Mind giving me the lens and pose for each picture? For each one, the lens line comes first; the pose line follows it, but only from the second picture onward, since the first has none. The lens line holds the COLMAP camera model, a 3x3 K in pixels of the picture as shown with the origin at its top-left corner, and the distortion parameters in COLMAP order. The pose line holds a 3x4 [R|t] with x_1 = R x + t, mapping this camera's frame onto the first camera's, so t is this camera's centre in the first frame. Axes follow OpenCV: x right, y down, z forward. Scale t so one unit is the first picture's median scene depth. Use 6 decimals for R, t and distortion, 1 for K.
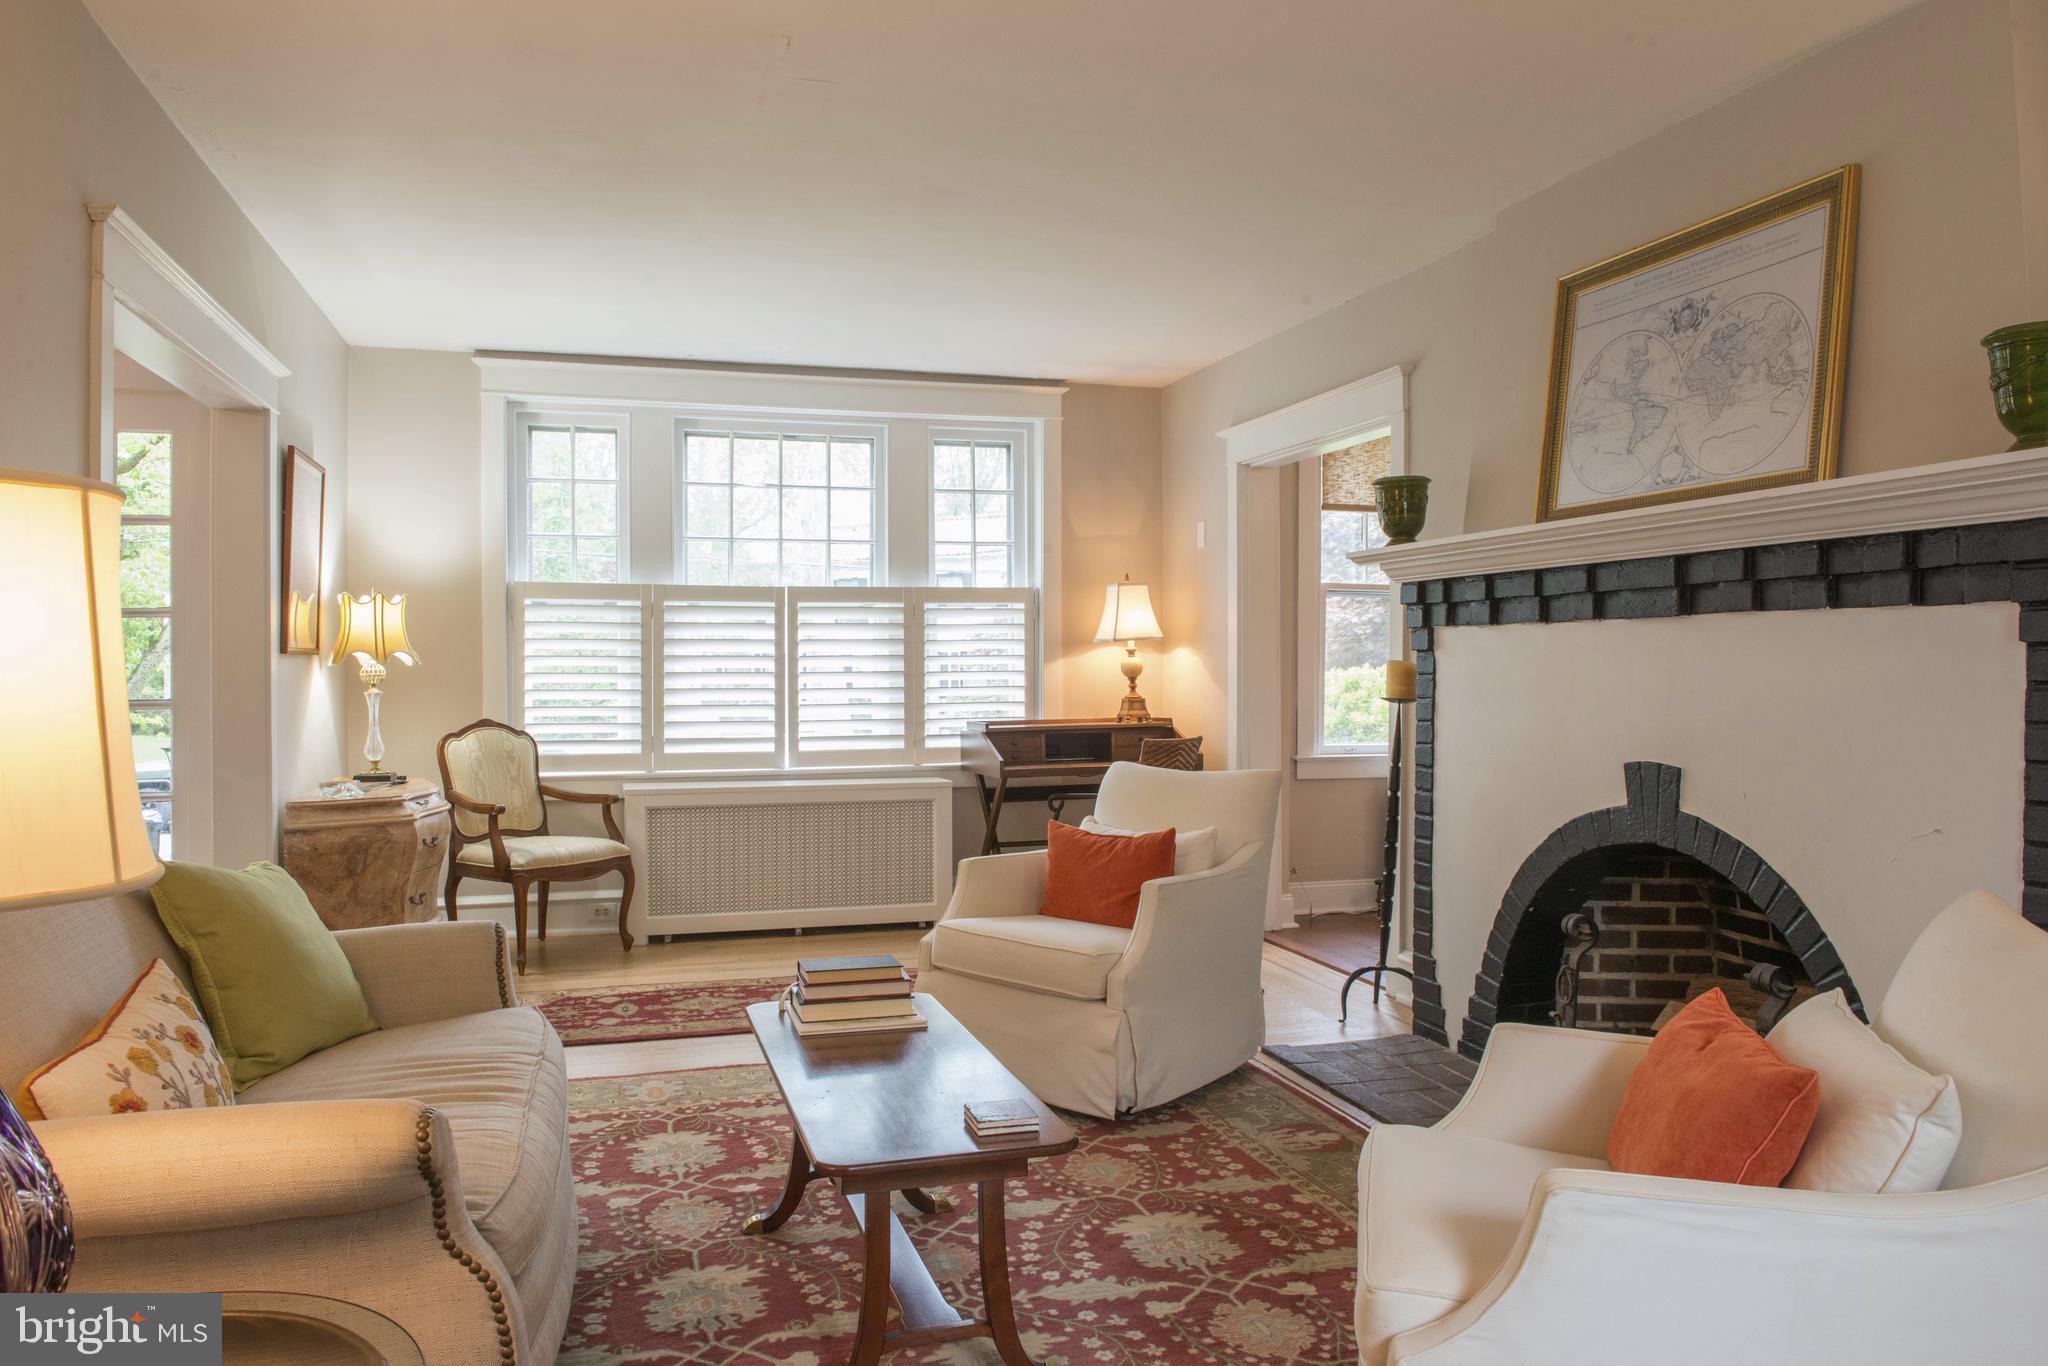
lens RADIAL K [[1399.6, 0, 1020.6], [0, 1399.6, 679.0], [0, 0, 1]] dist [-0.051192, -0.001543]
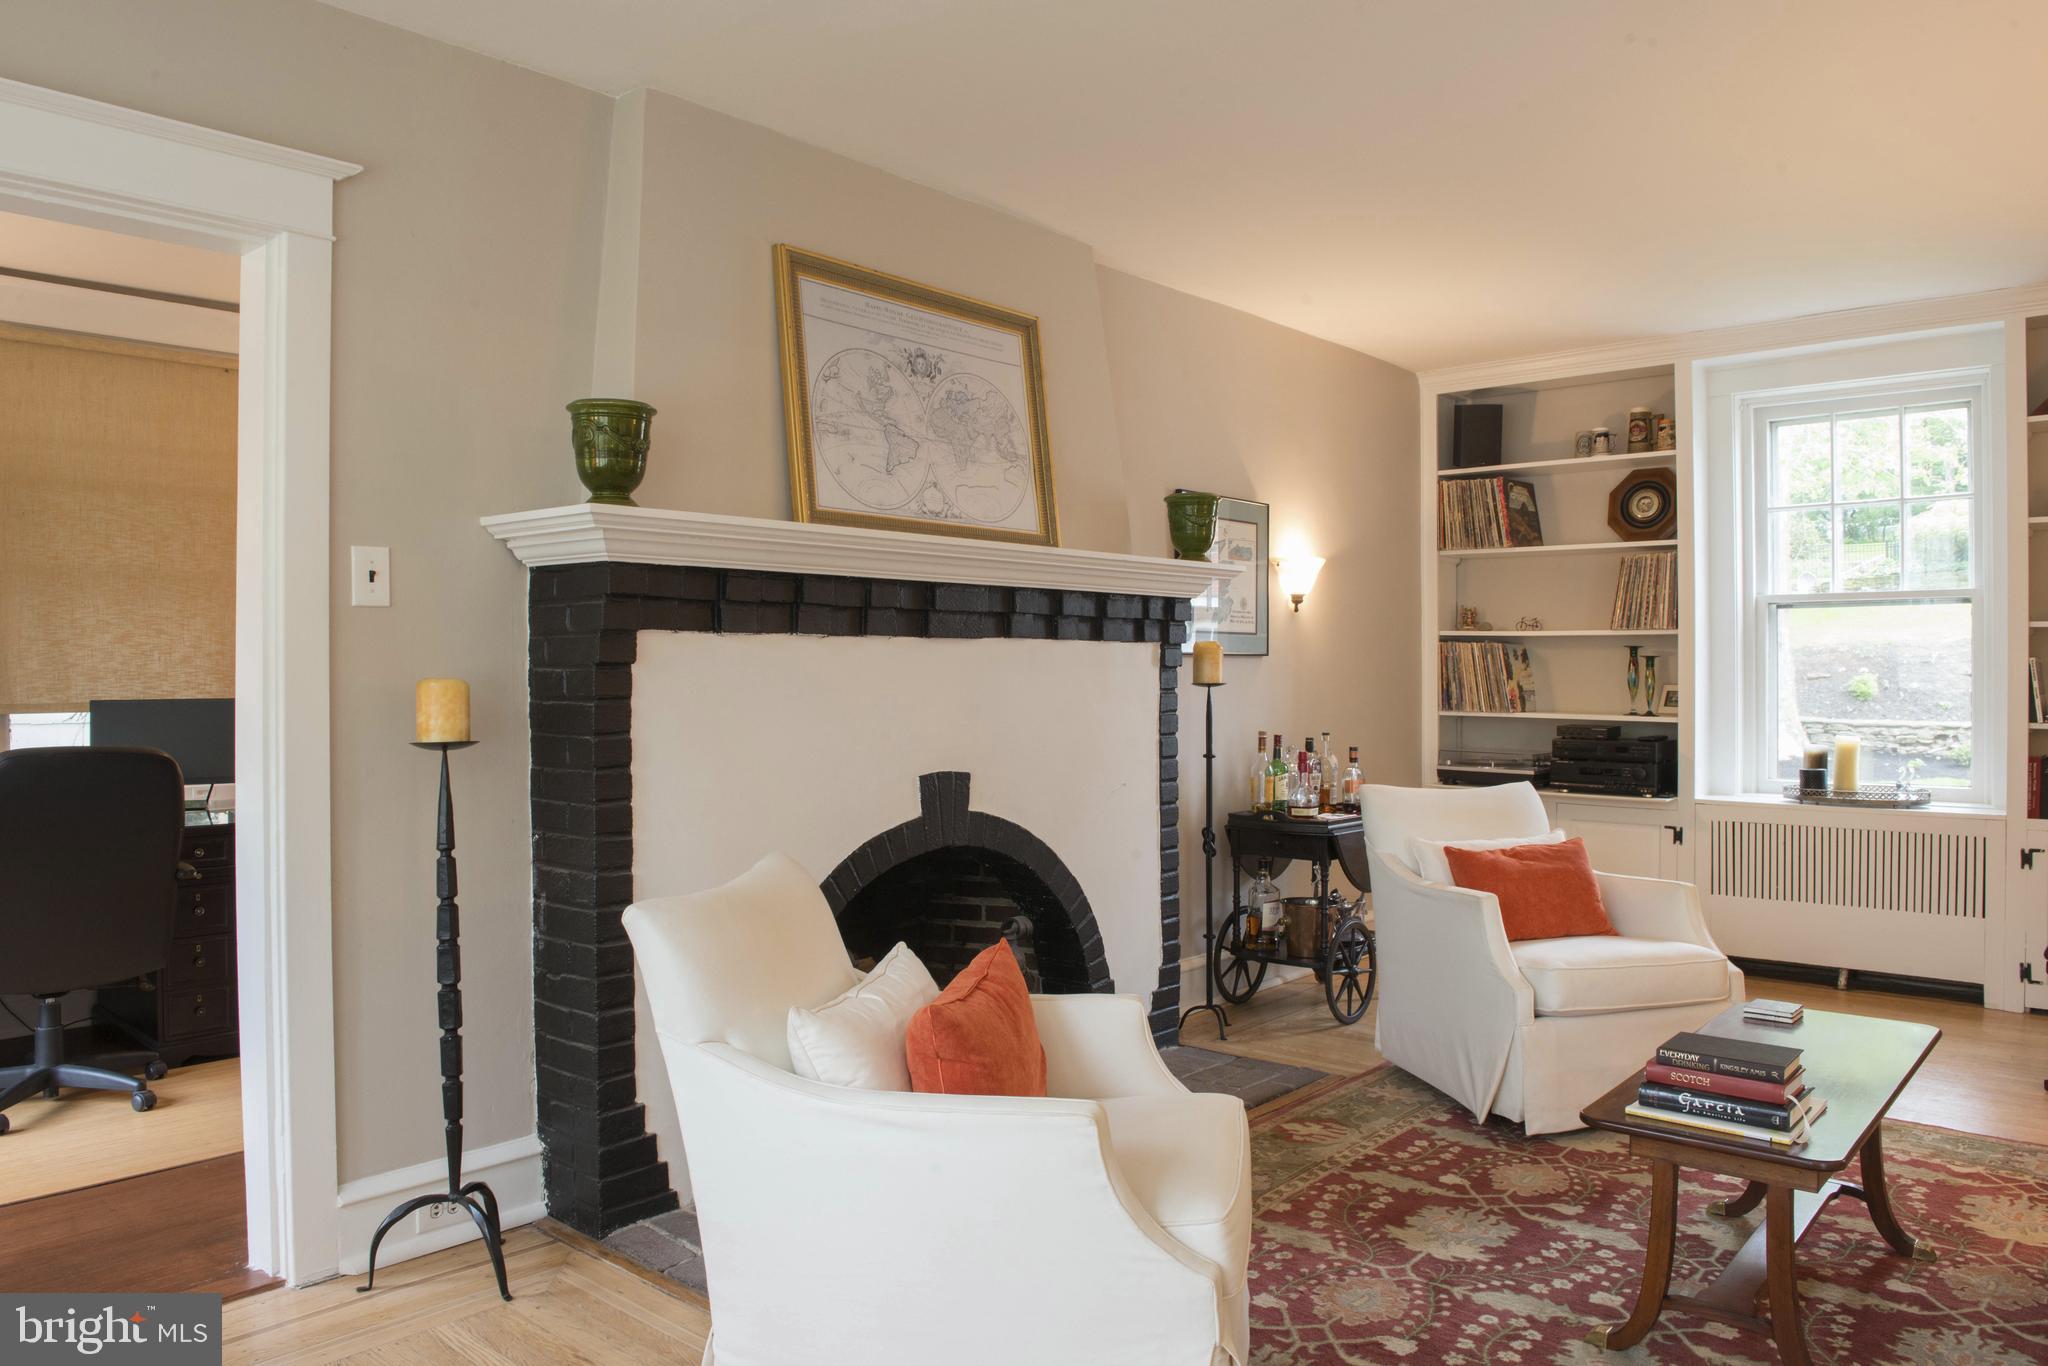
lens RADIAL K [[1399.6, 0, 1020.6], [0, 1399.6, 679.0], [0, 0, 1]] dist [-0.051192, -0.001543]
pose [[-0.524295, -0.000265, 0.851536, -0.523040], [0.013345, 0.999875, 0.008528, -0.021502], [-0.851432, 0.015835, -0.524226, 1.574157]]
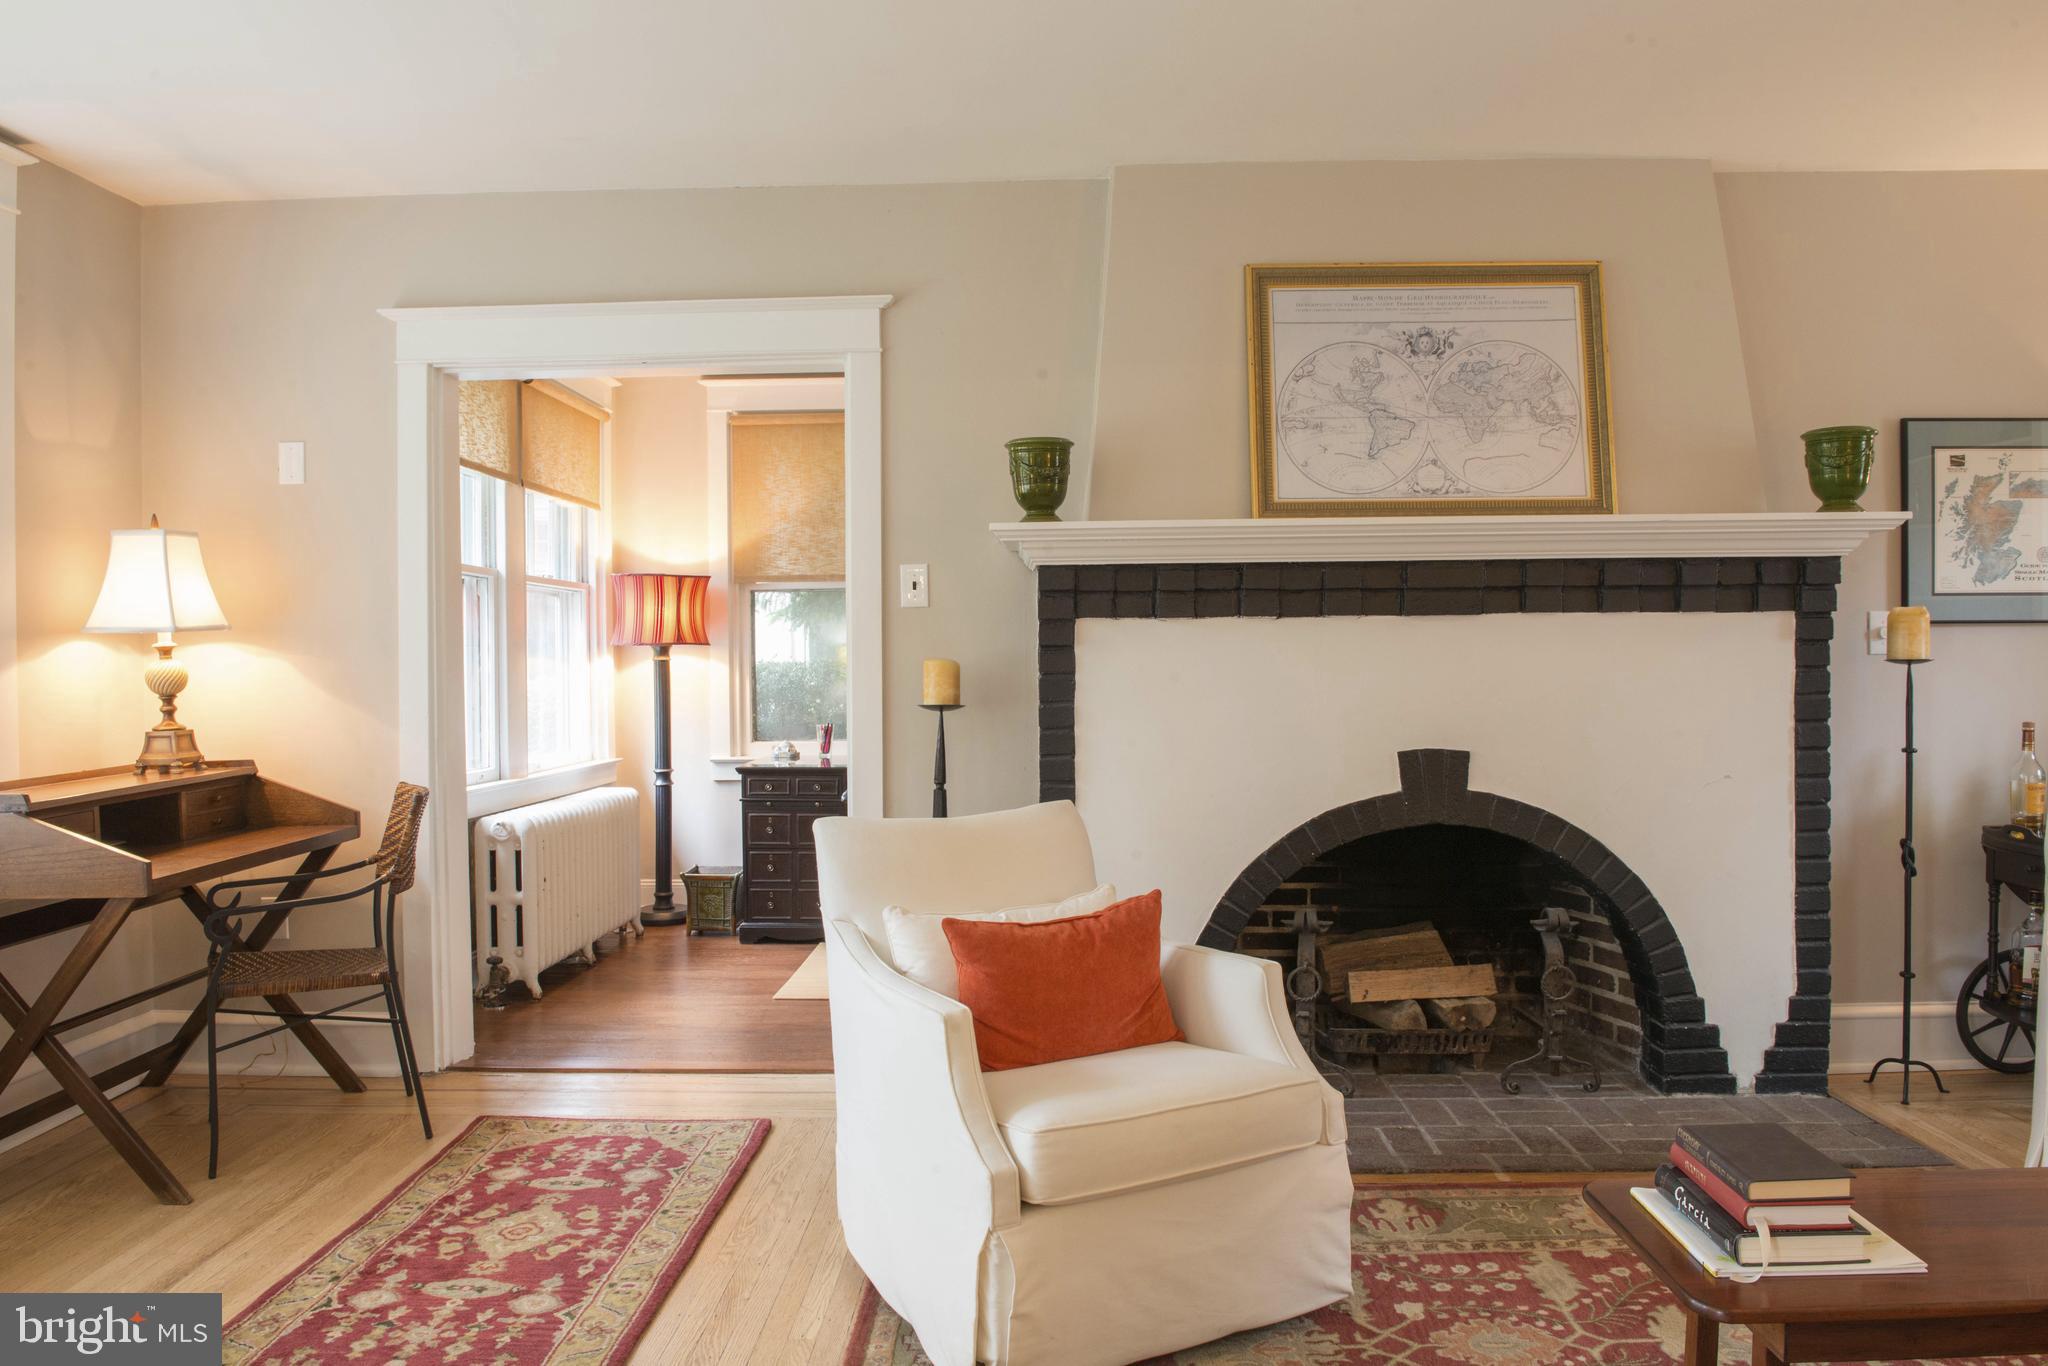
lens RADIAL K [[1399.6, 0, 1020.6], [0, 1399.6, 679.0], [0, 0, 1]] dist [-0.051192, -0.001543]
pose [[0.319828, -0.015204, 0.947354, -0.701065], [0.020589, 0.999747, 0.009094, -0.011546], [-0.947252, 0.016596, 0.320060, 0.989892]]
